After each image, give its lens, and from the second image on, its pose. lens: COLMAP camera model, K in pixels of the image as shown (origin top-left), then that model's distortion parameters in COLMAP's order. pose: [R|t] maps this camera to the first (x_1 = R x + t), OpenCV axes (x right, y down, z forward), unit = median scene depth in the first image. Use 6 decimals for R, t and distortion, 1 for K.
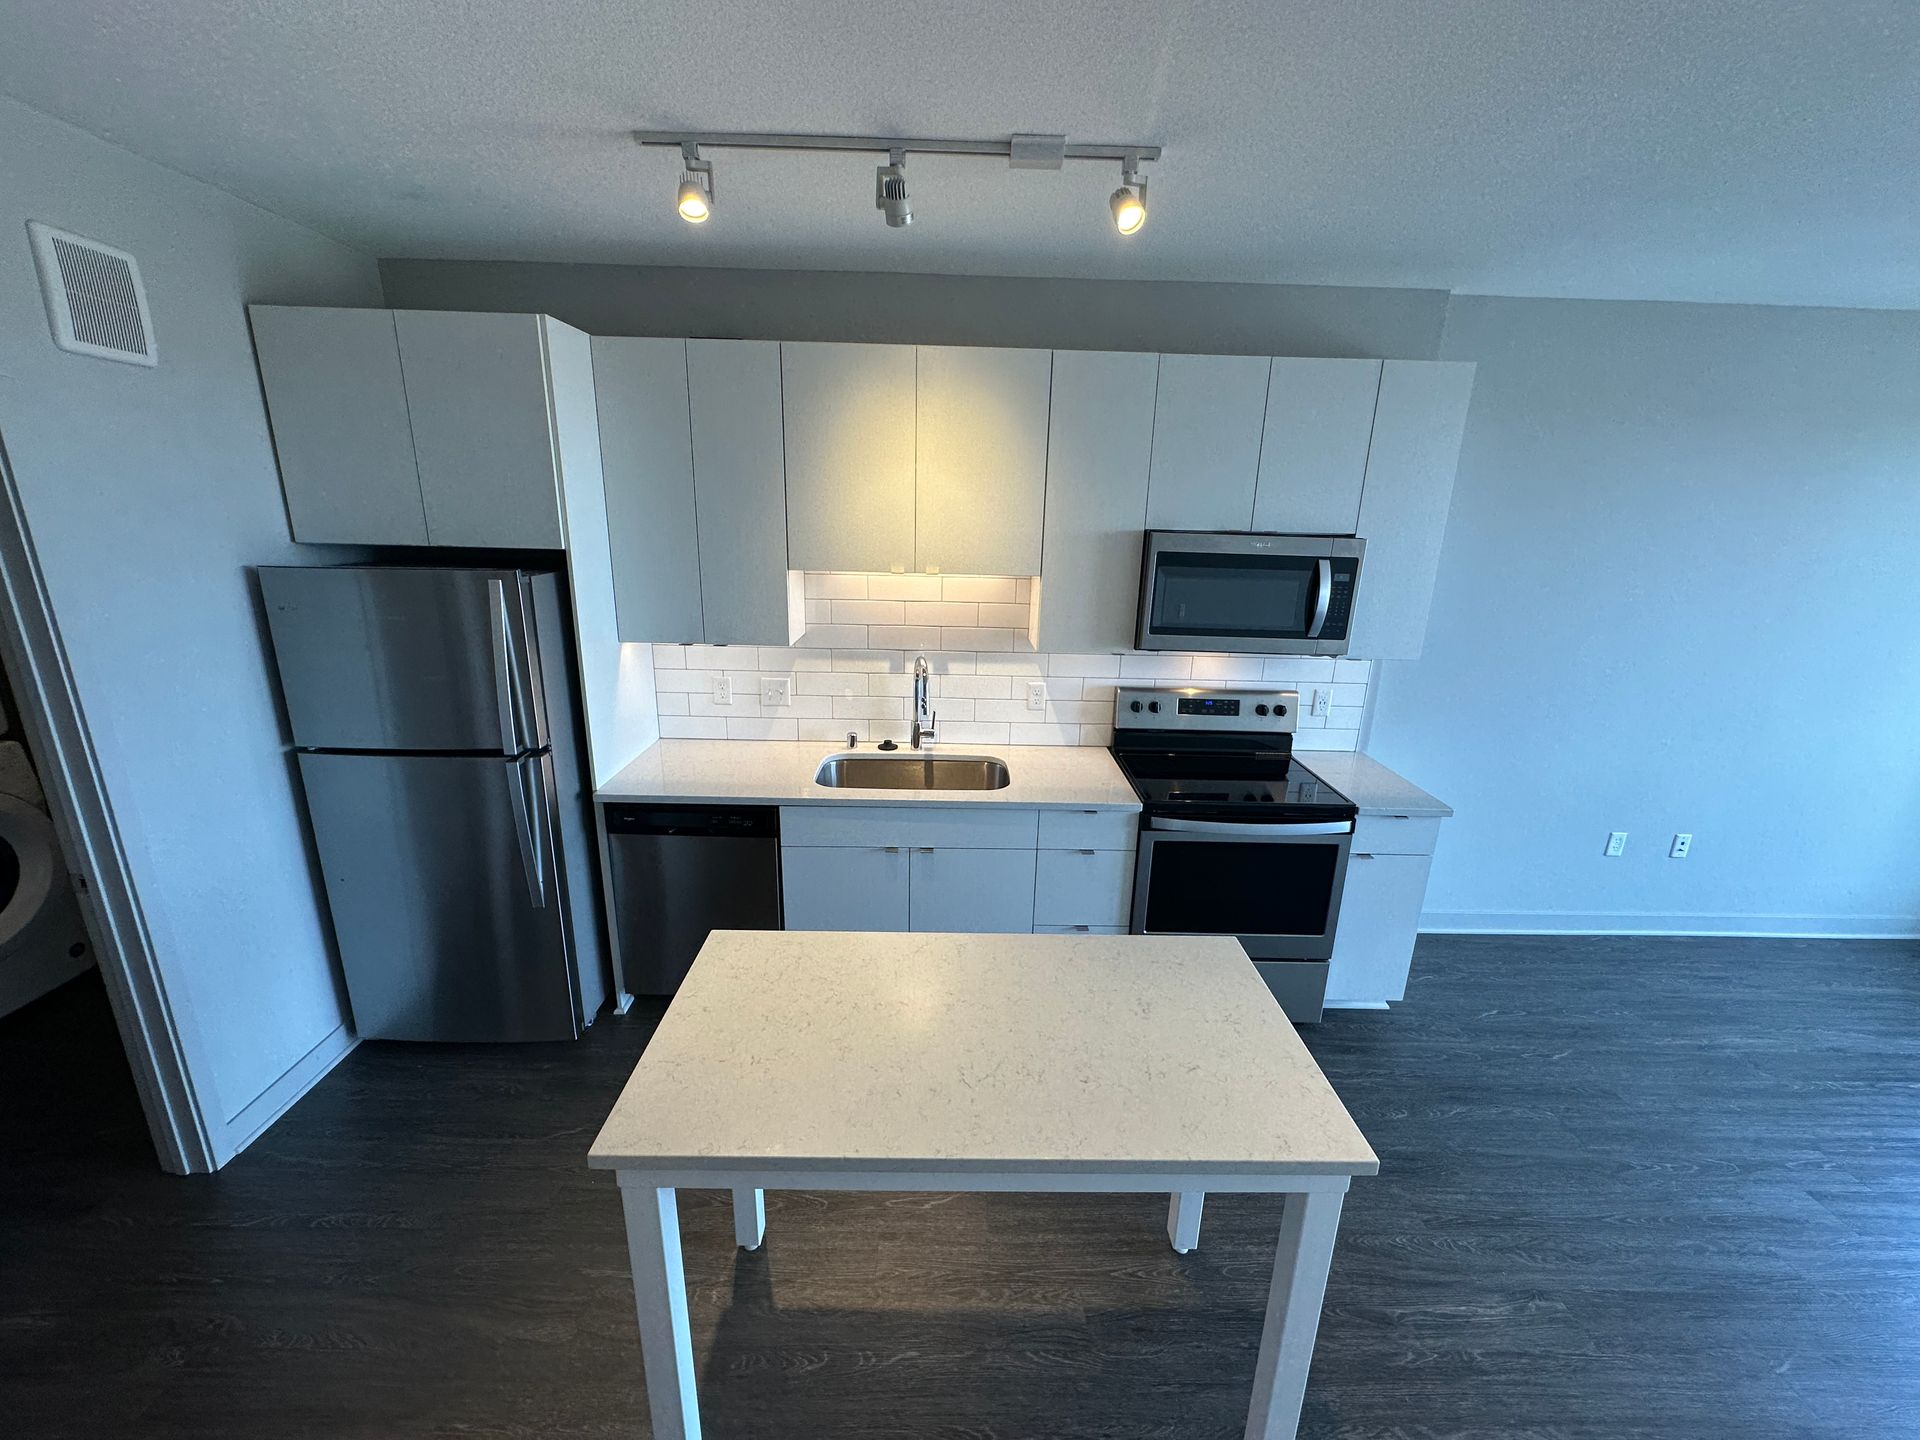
lens RADIAL K [[767.2, 0, 960.0], [0, 767.2, 720.0], [0, 0, 1]] dist [-0.000997, 0.000188]
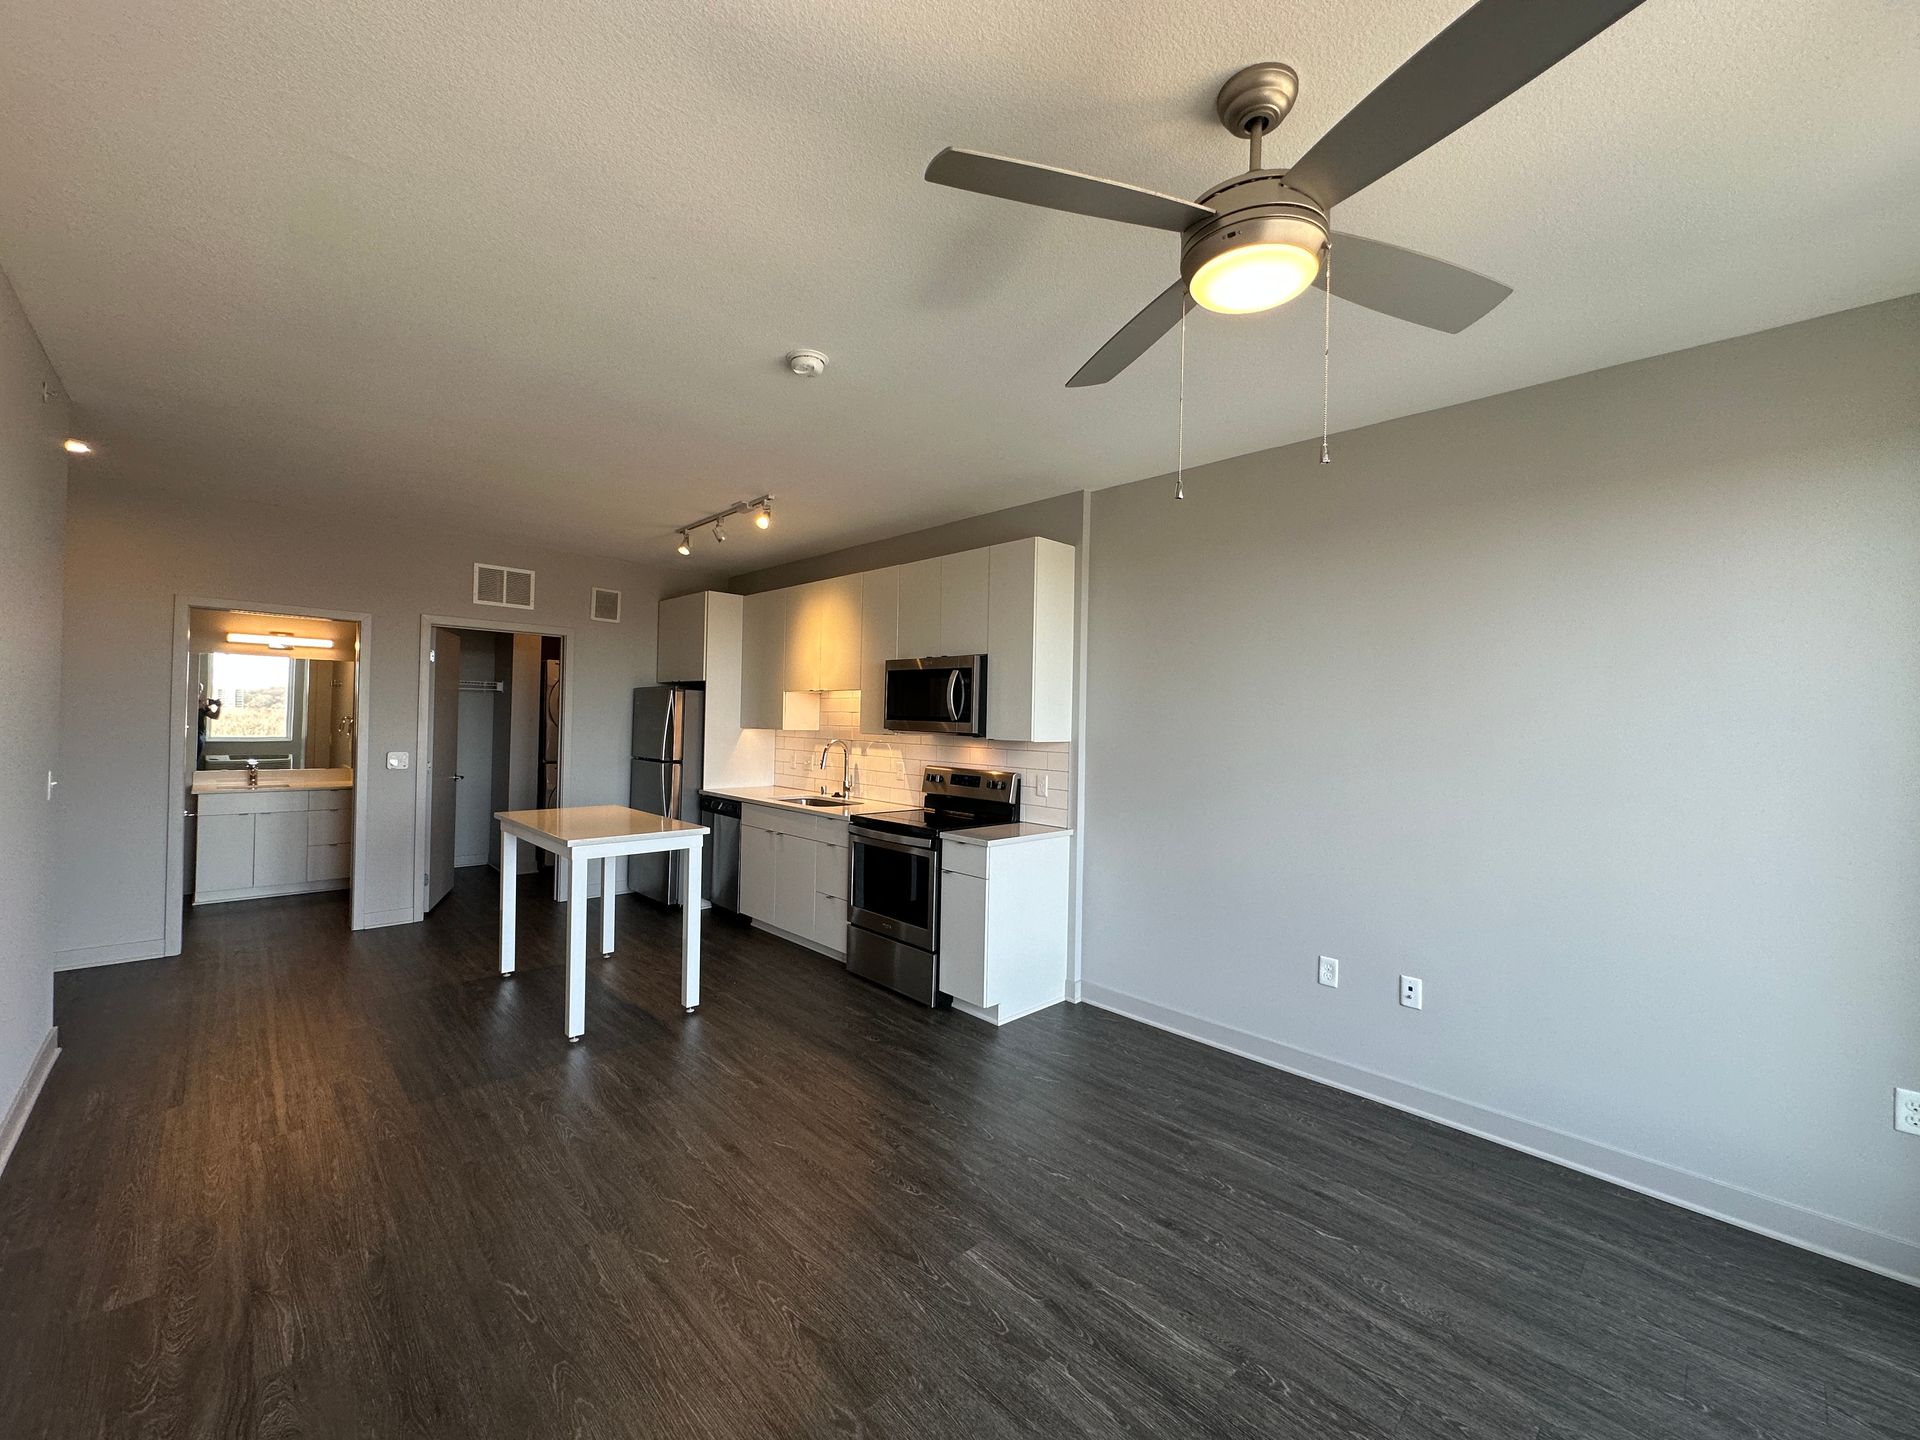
lens RADIAL K [[767.2, 0, 960.0], [0, 767.2, 720.0], [0, 0, 1]] dist [-0.000997, 0.000188]
pose [[0.685933, -0.009771, -0.727599, 1.556670], [-0.207655, 0.955702, -0.208598, 0.200555], [0.697406, 0.294174, 0.653518, 0.028783]]
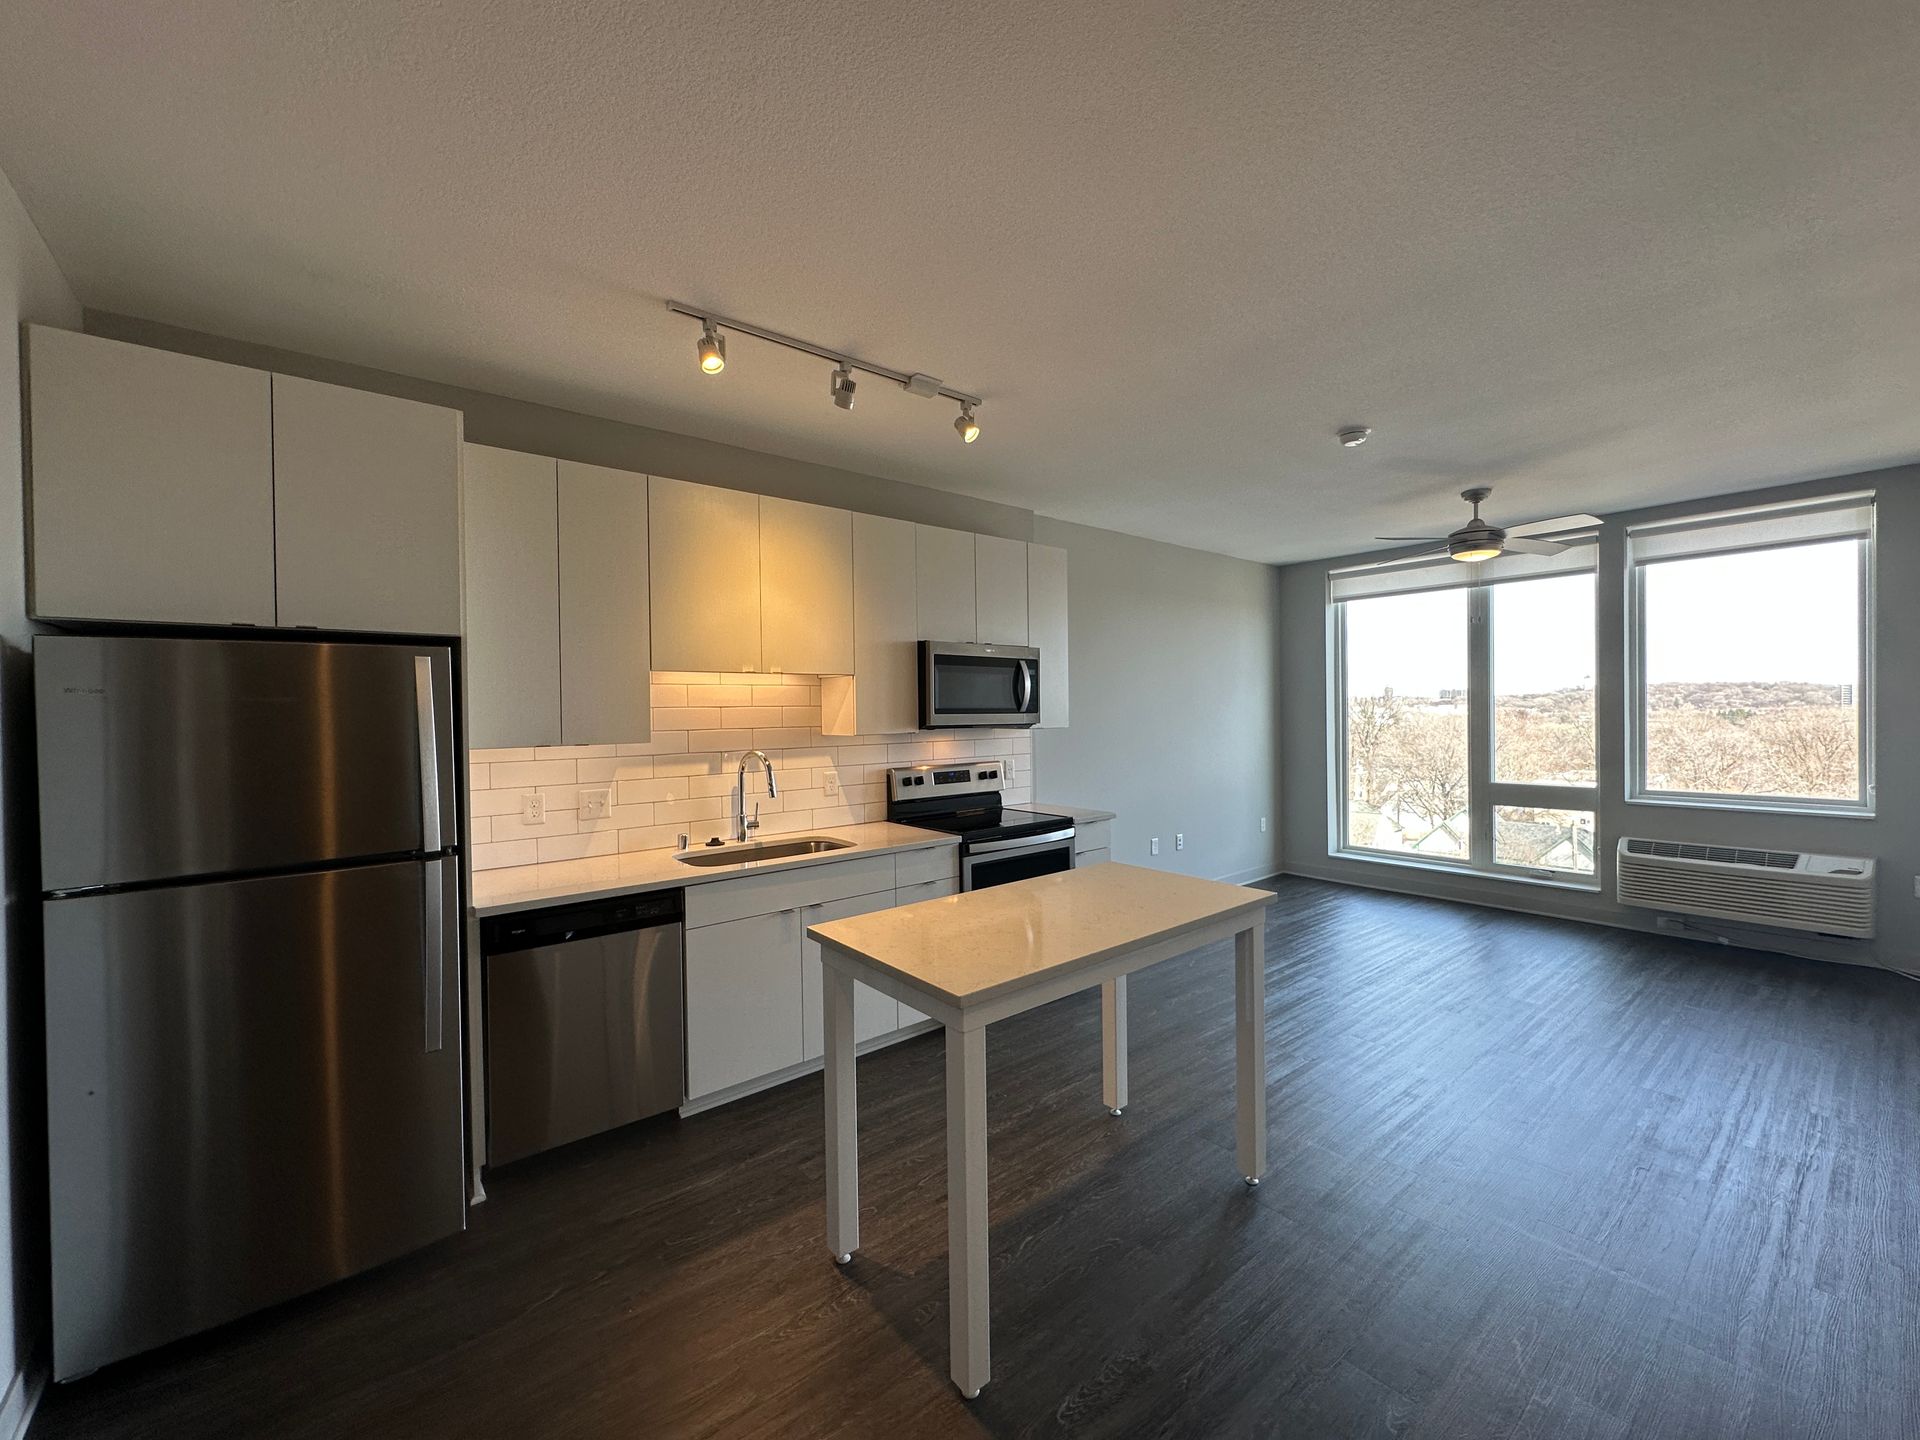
lens RADIAL K [[767.2, 0, 960.0], [0, 767.2, 720.0], [0, 0, 1]] dist [-0.000997, 0.000188]
pose [[0.780222, -0.044120, 0.623945, -0.558793], [0.204179, 0.960833, -0.187377, 0.159843], [-0.591240, 0.273592, 0.758672, -0.048105]]
